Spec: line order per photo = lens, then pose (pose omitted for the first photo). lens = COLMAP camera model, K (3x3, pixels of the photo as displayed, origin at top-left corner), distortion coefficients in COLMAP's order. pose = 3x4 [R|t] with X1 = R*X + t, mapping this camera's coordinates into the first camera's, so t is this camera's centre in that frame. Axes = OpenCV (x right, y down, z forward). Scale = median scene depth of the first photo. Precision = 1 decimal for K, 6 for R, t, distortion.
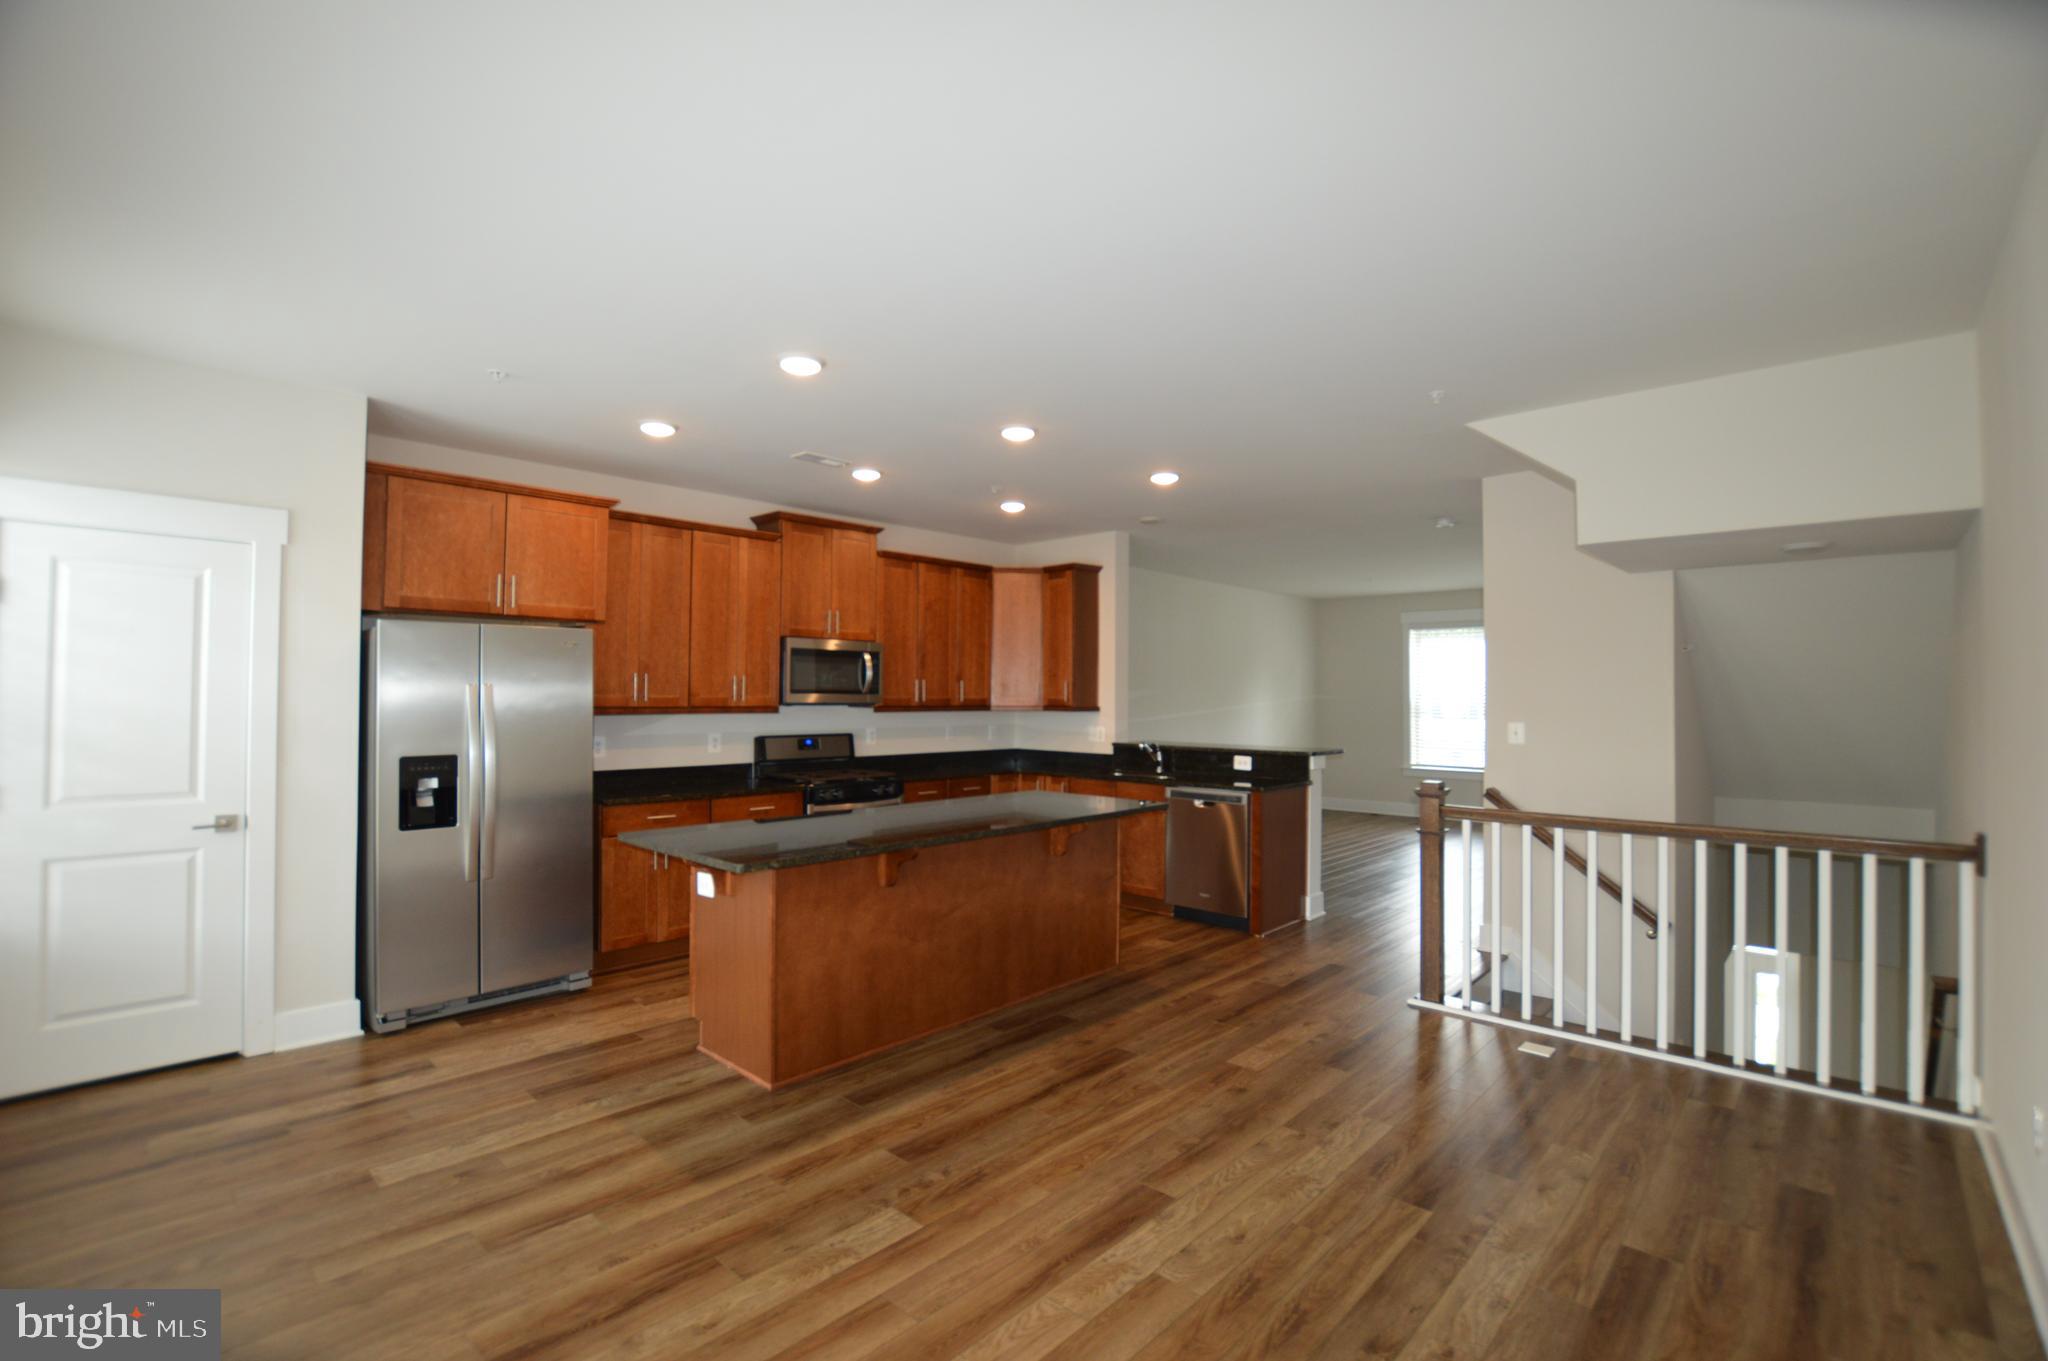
lens RADIAL K [[914.5, 0, 1025.3], [0, 914.5, 669.9], [0, 0, 1]] dist [-0.028881, 0.000346]
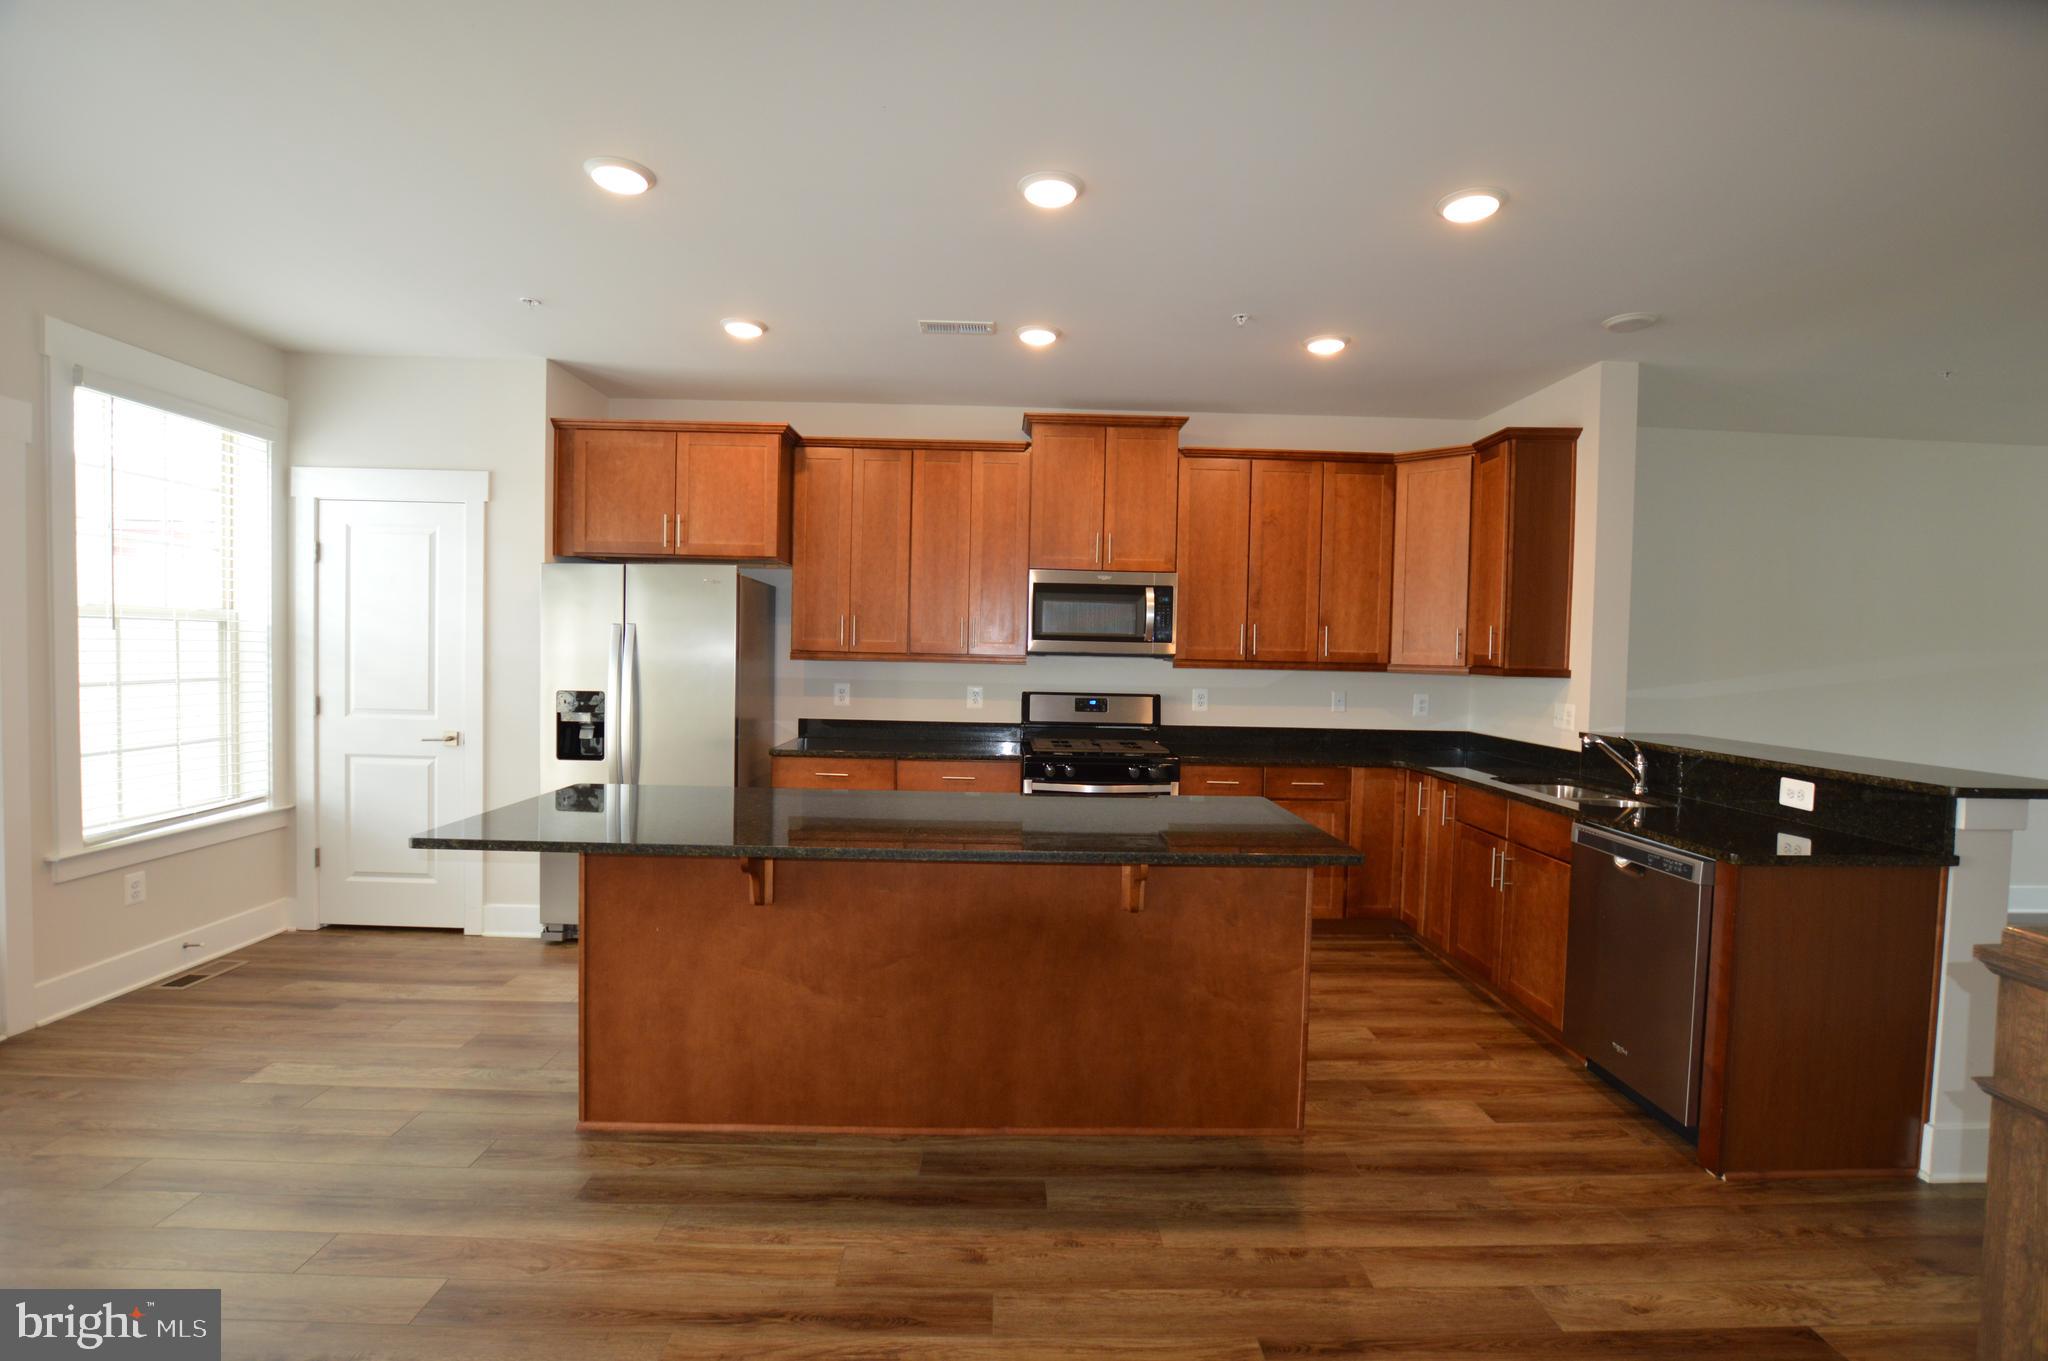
lens RADIAL K [[914.5, 0, 1025.3], [0, 914.5, 669.9], [0, 0, 1]] dist [-0.028881, 0.000346]
pose [[0.699175, 0.027164, -0.714434, 0.336947], [0.002664, 0.999172, 0.040598, 0.020929], [0.714946, -0.030289, 0.698524, 0.462836]]
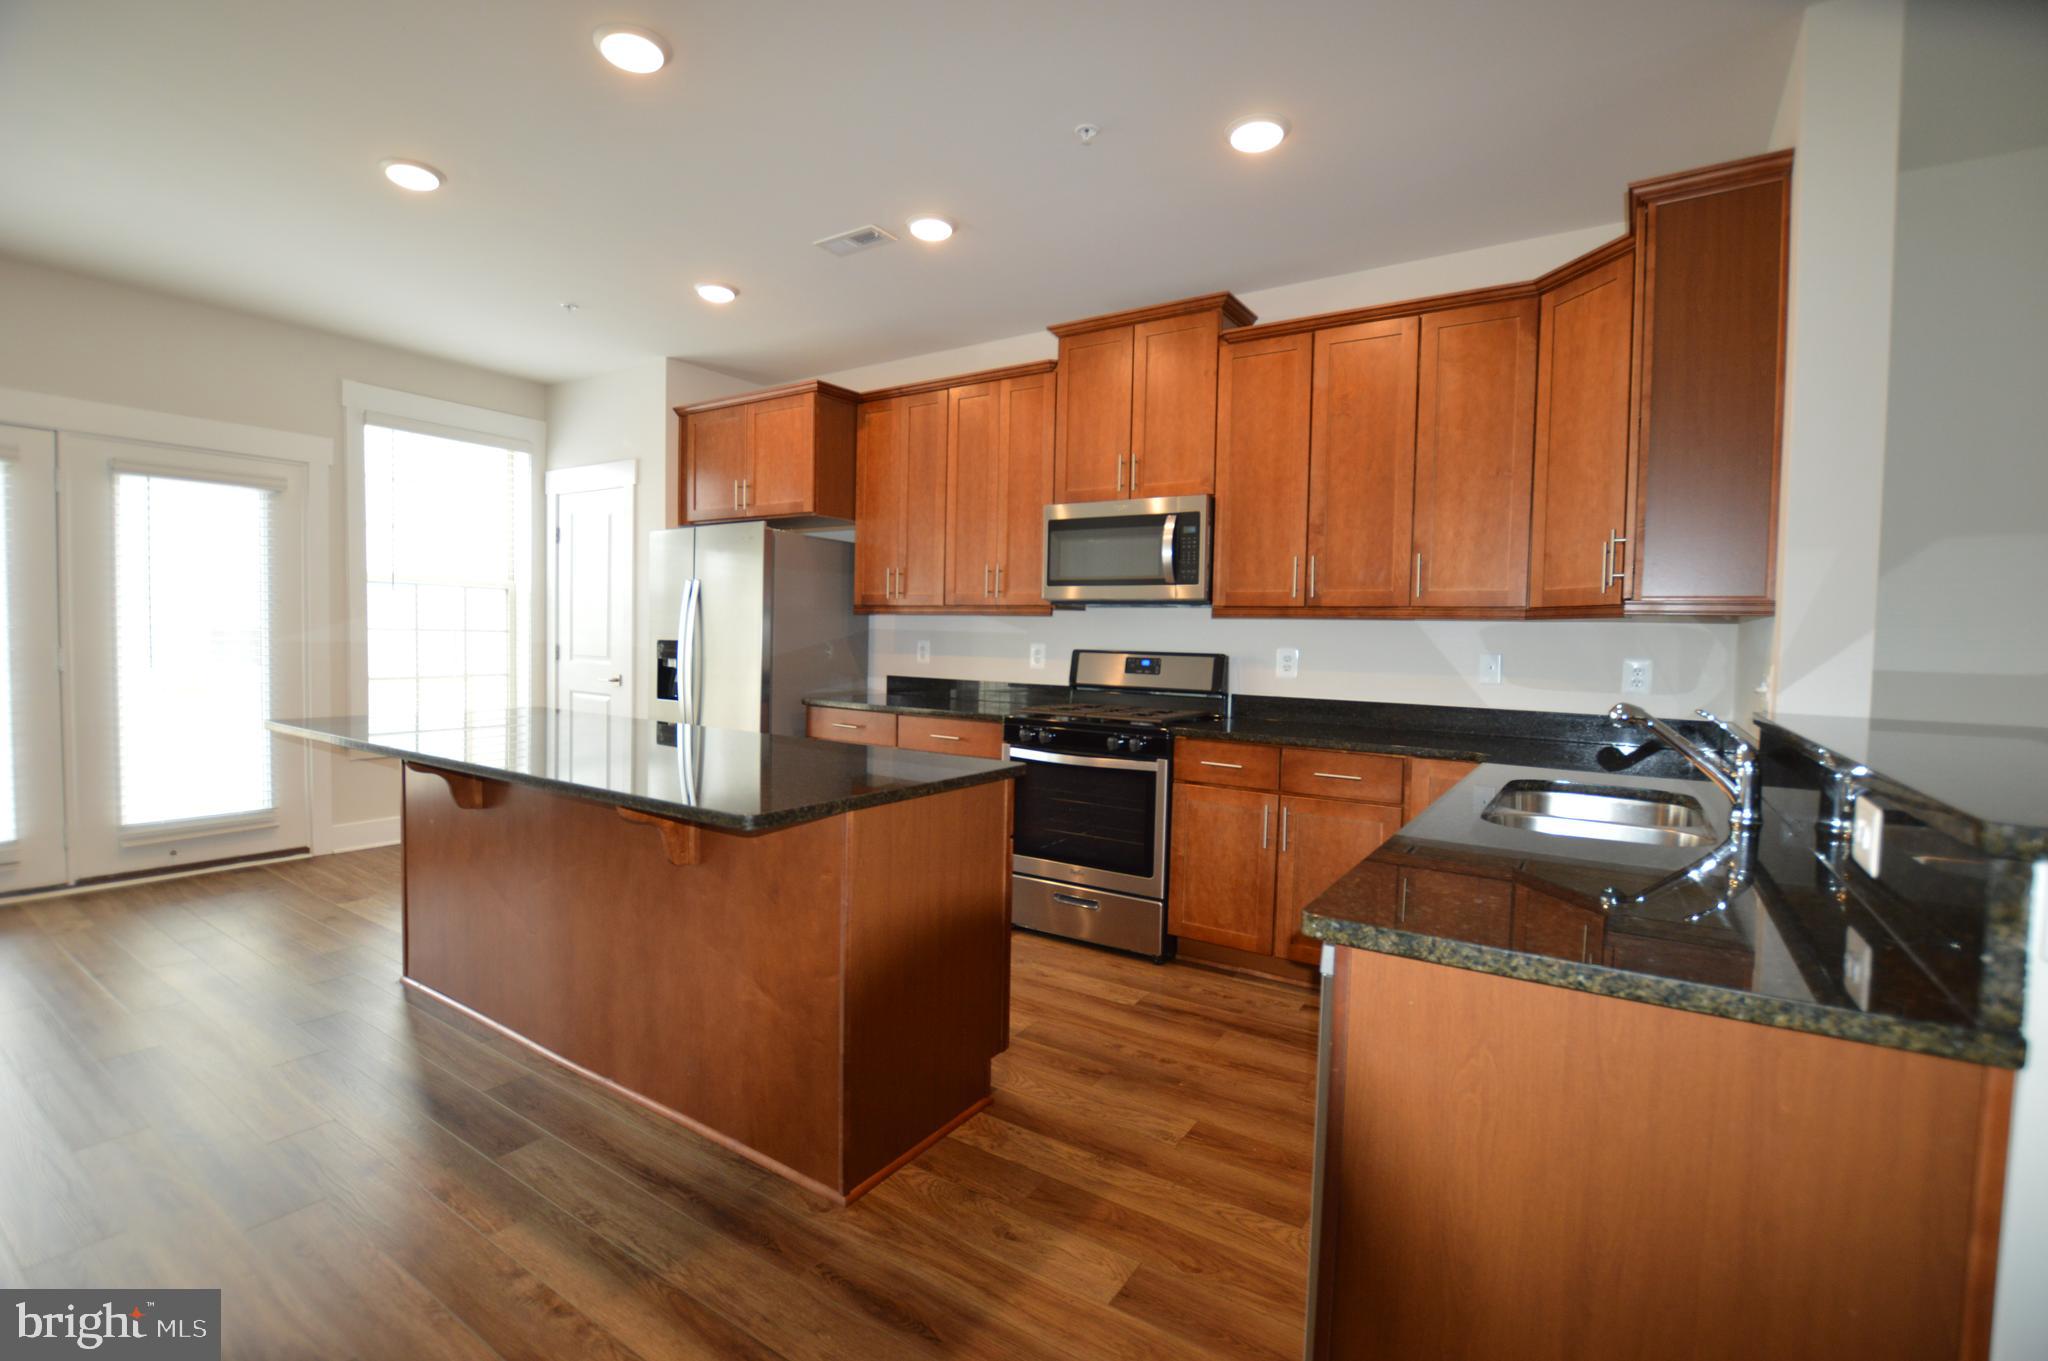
lens RADIAL K [[914.5, 0, 1025.3], [0, 914.5, 669.9], [0, 0, 1]] dist [-0.028881, 0.000346]
pose [[0.168999, 0.037157, -0.984916, 0.461471], [0.007676, 0.999209, 0.039013, 0.066751], [0.985586, -0.014154, 0.168581, 0.927282]]
